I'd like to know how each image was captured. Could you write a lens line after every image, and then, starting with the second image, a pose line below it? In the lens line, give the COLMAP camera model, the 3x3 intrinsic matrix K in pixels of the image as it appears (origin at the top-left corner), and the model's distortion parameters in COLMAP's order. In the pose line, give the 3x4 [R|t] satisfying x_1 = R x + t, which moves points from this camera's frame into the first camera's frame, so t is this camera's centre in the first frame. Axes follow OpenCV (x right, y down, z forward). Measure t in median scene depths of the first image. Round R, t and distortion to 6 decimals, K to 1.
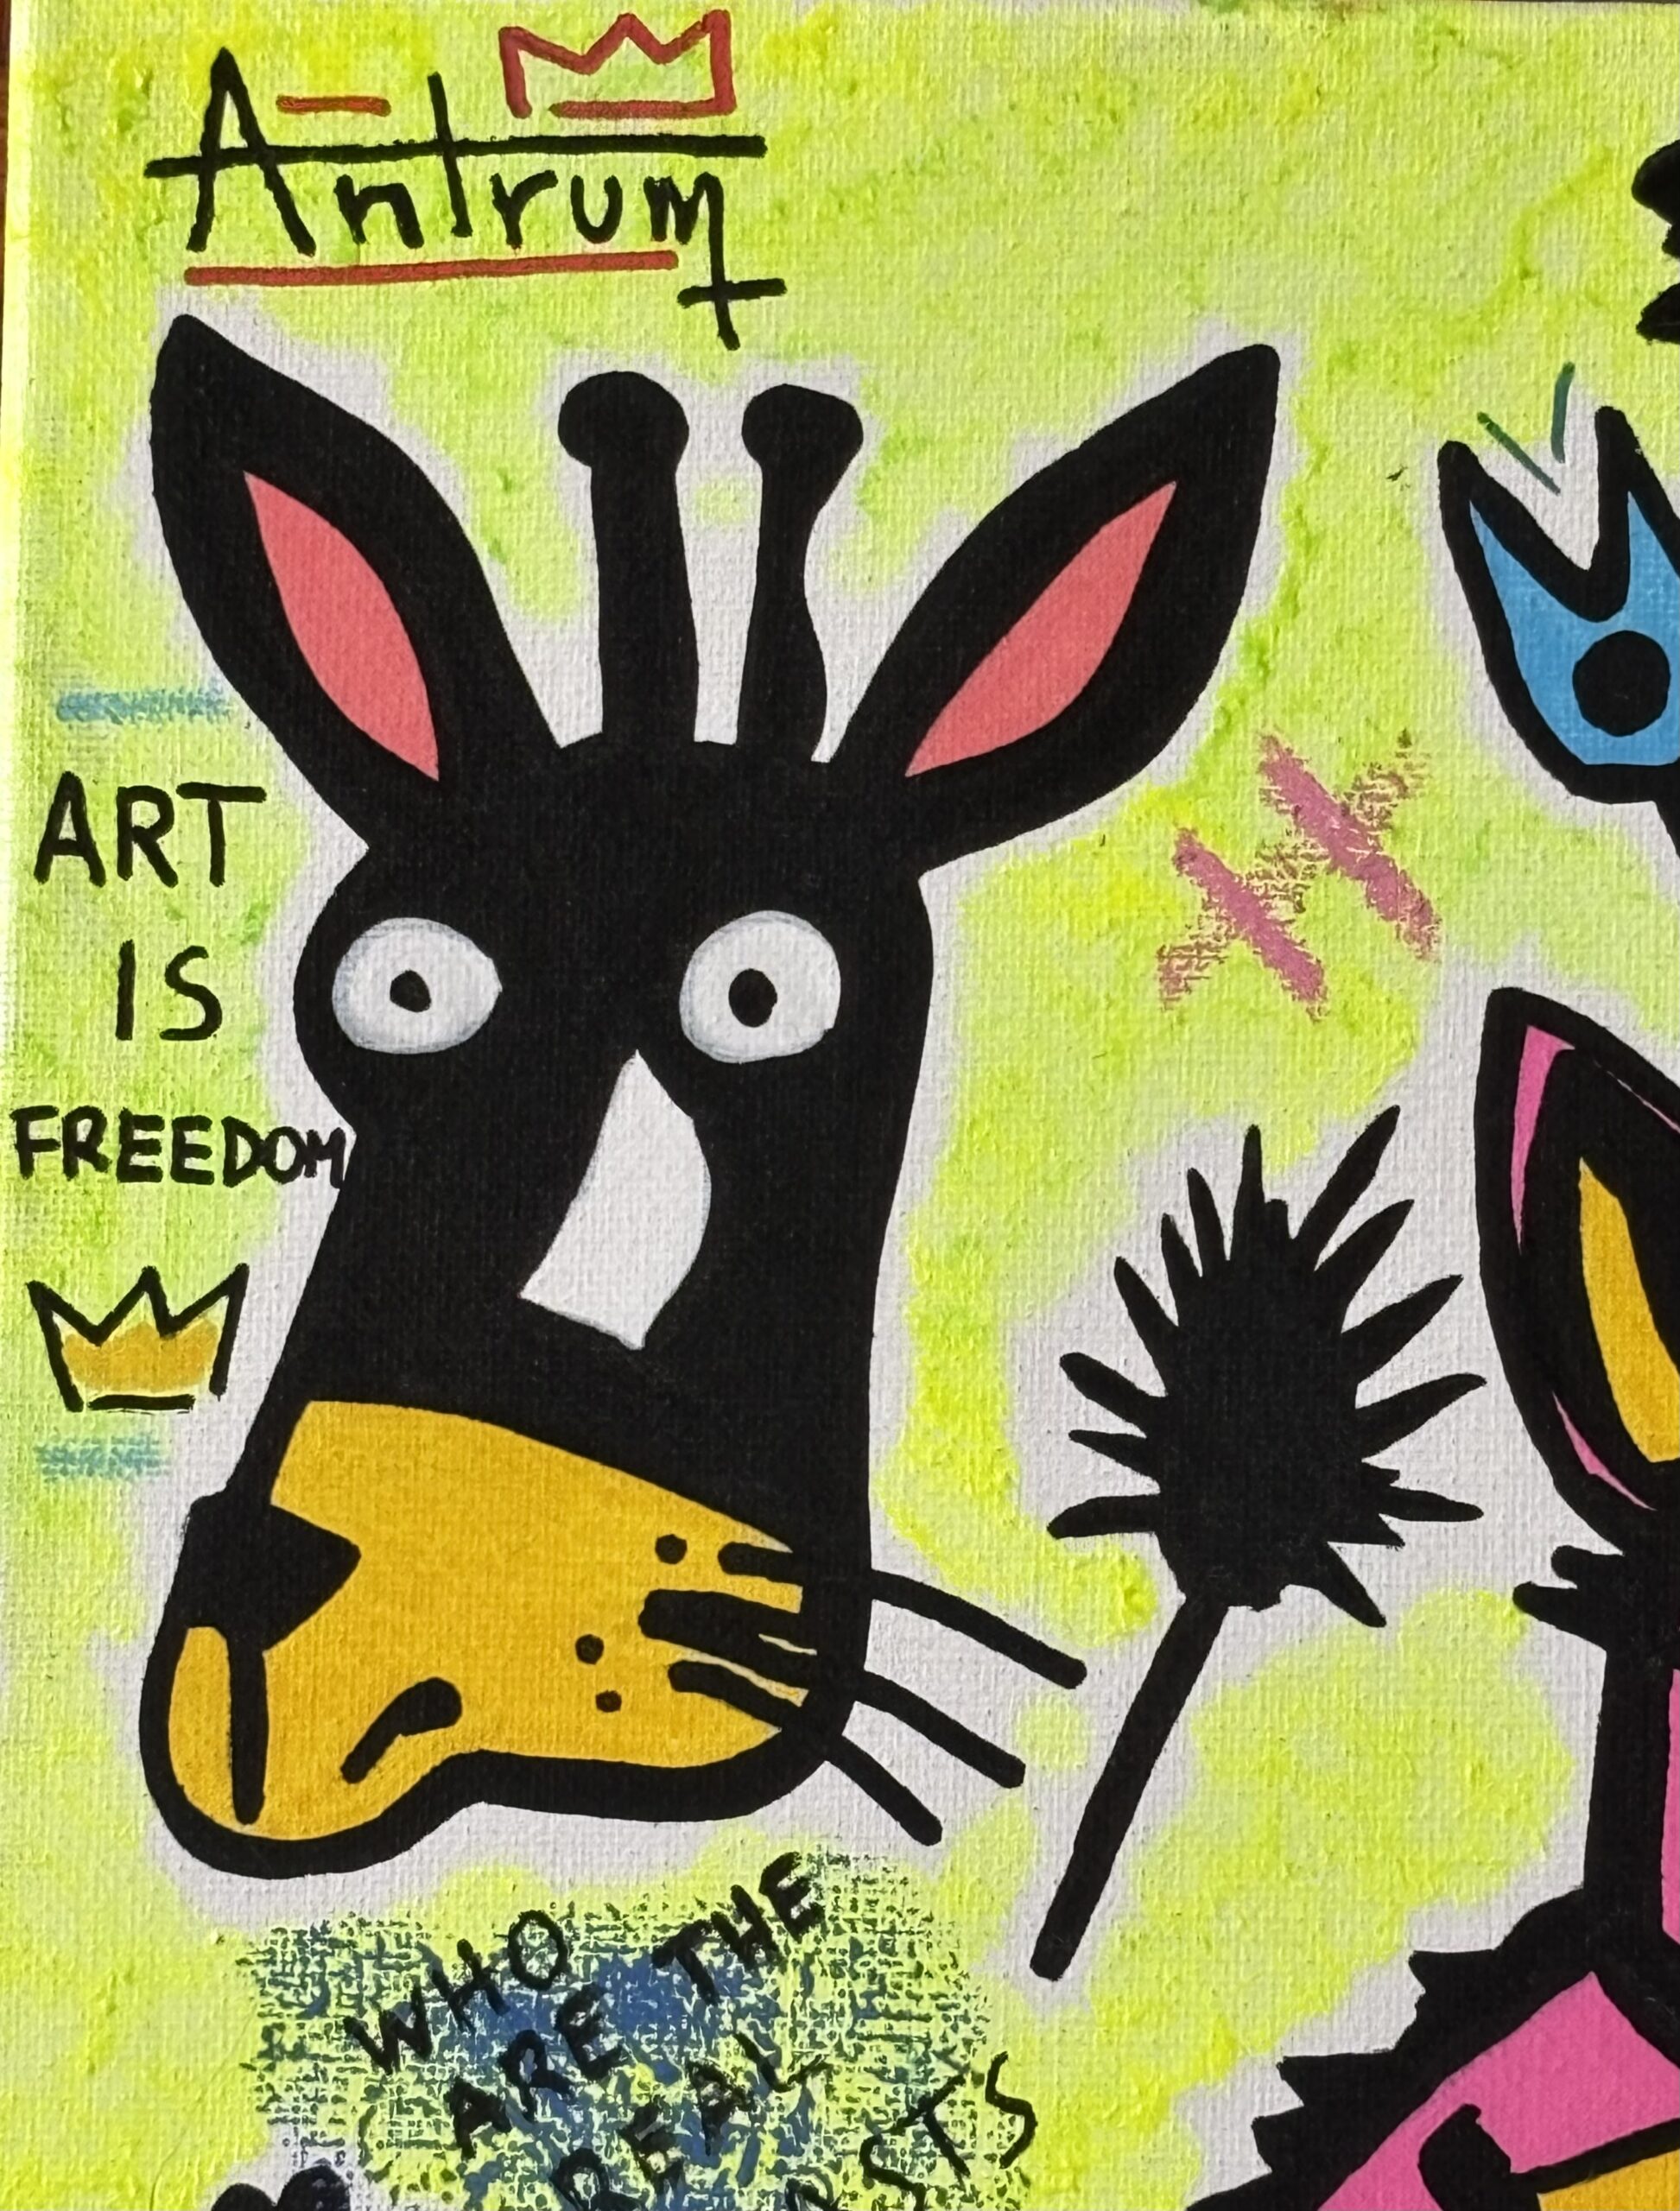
lens RADIAL K [[10230.9, 0, 839.0], [0, 10230.9, 1032.7], [0, 0, 1]] dist [0.339019, 0.000000]
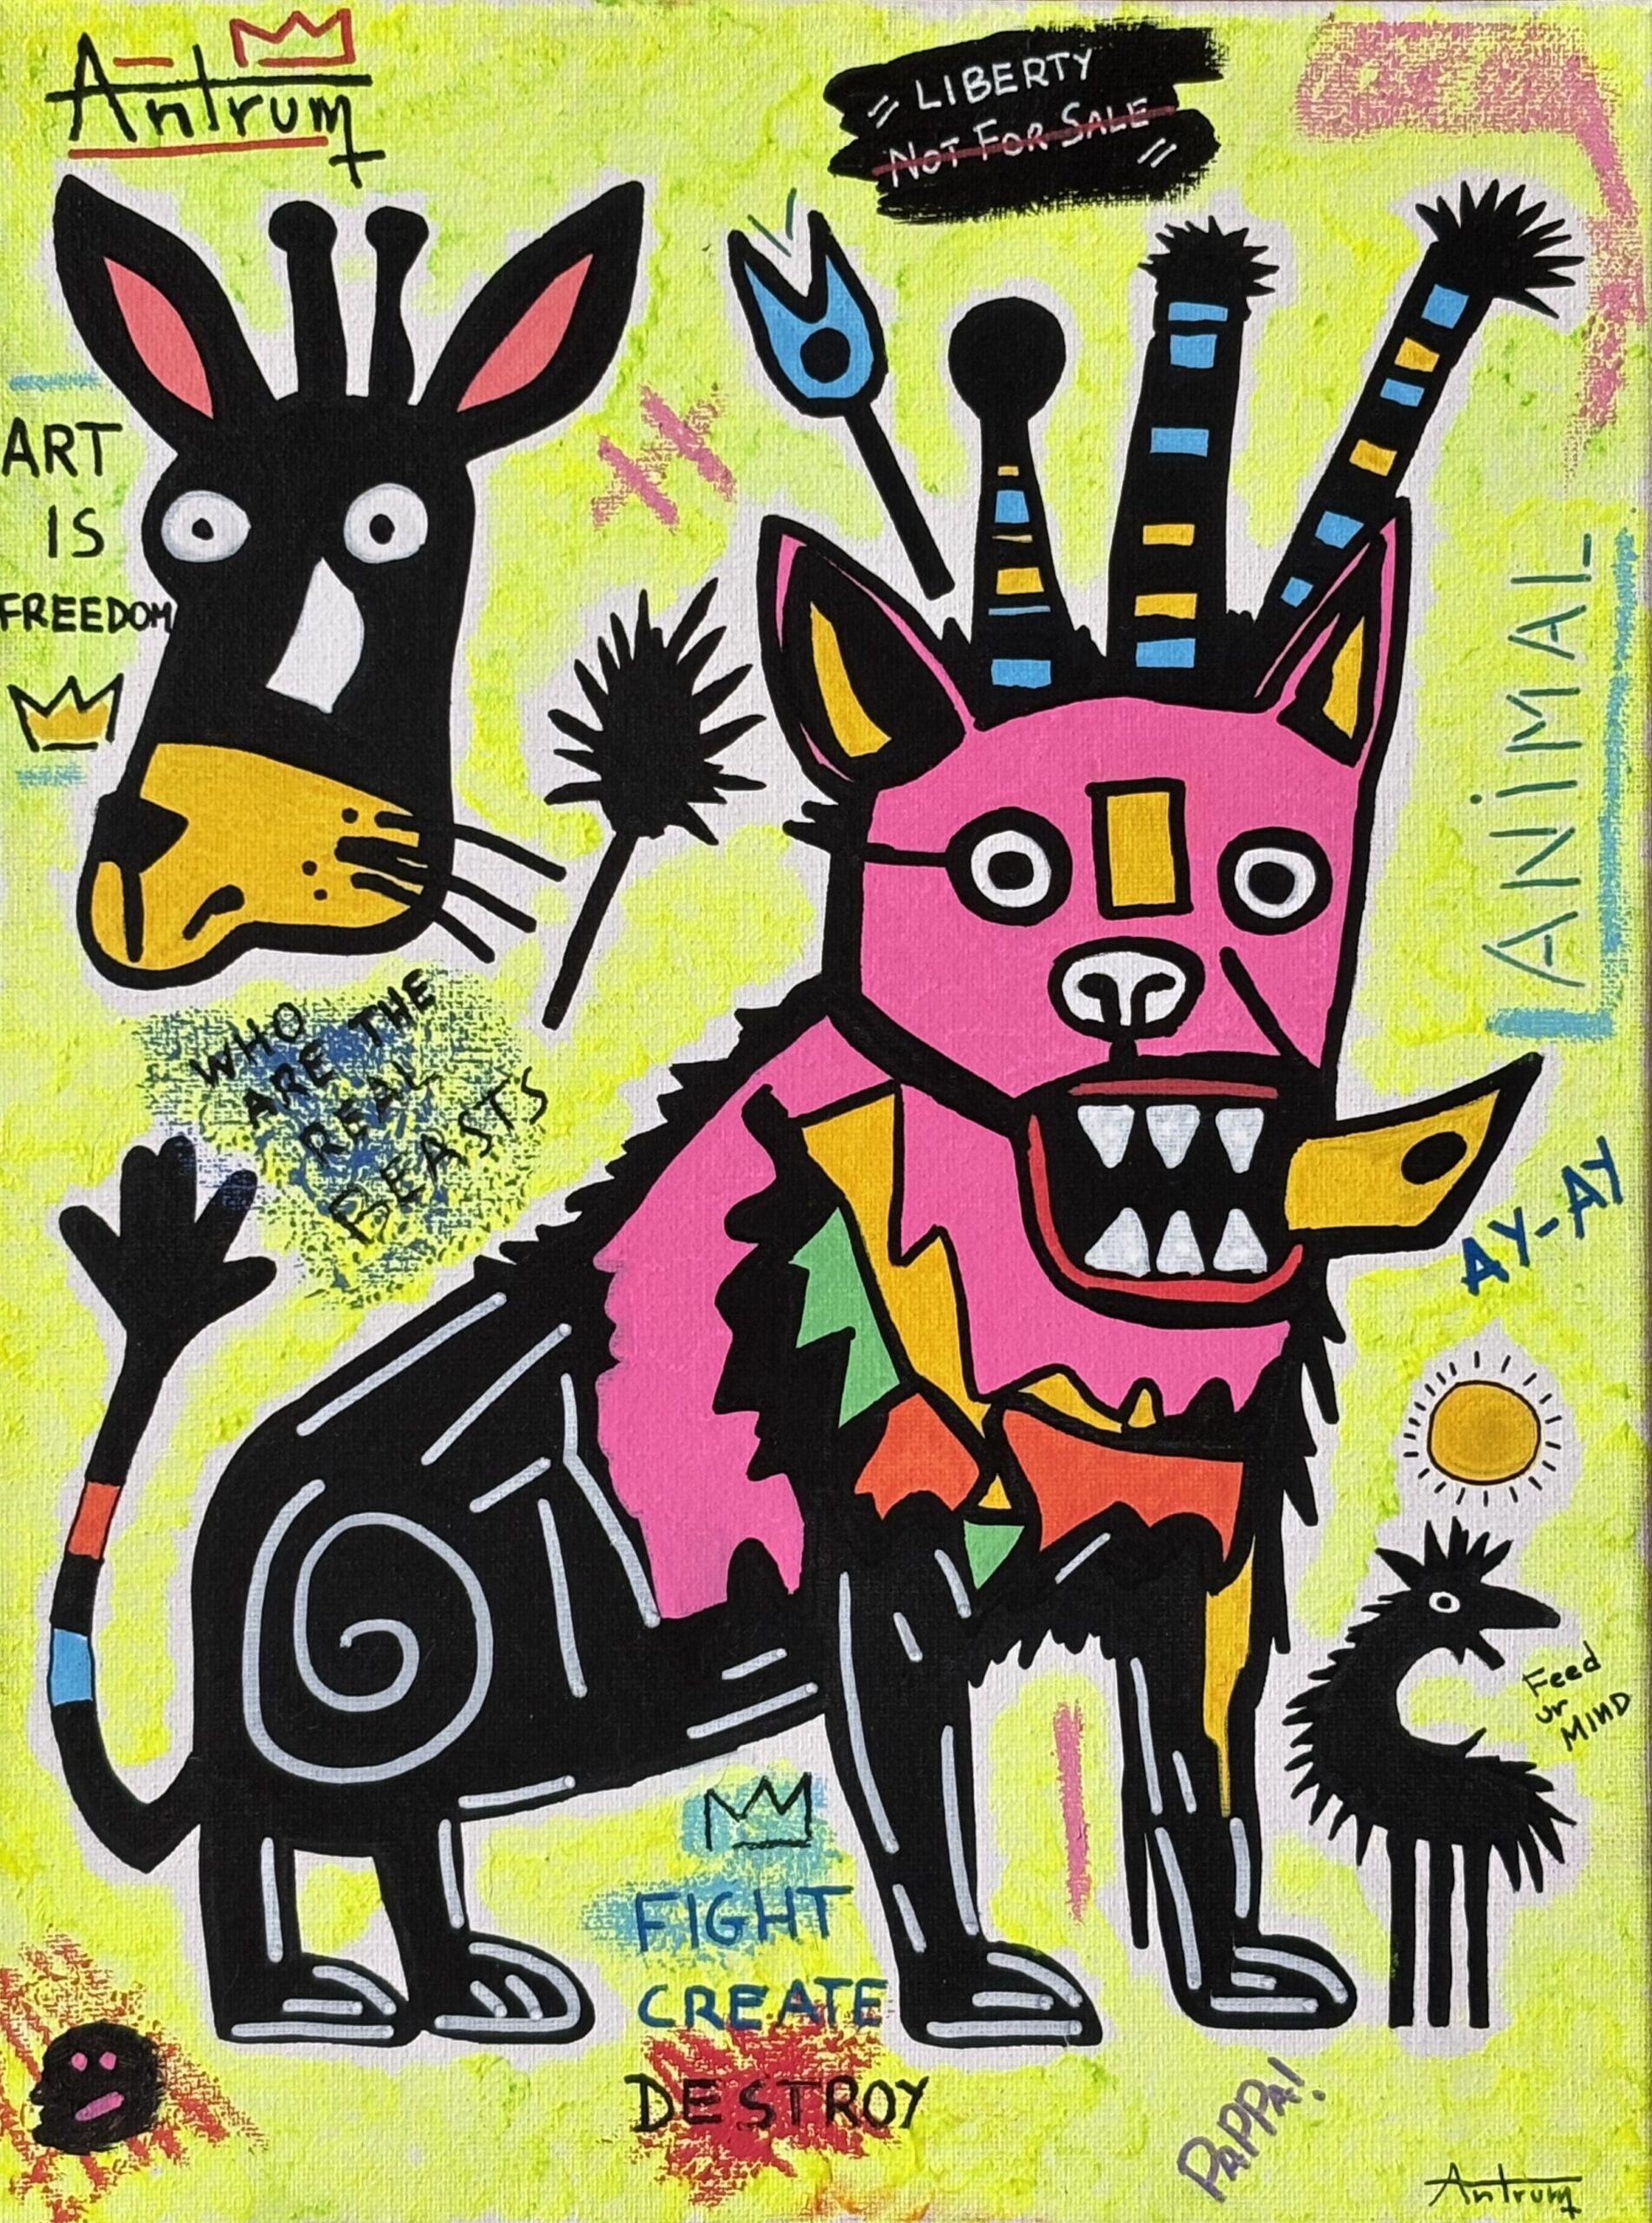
lens RADIAL K [[4583.6, 0, 838.3], [0, 4583.6, 1096.0], [0, 0, 1]] dist [0.200826, 0.000000]
pose [[0.996342, -0.033318, 0.078694, 0.005442], [0.024727, 0.993874, 0.107718, 0.011522], [-0.081801, -0.105378, 0.991062, 0.121454]]
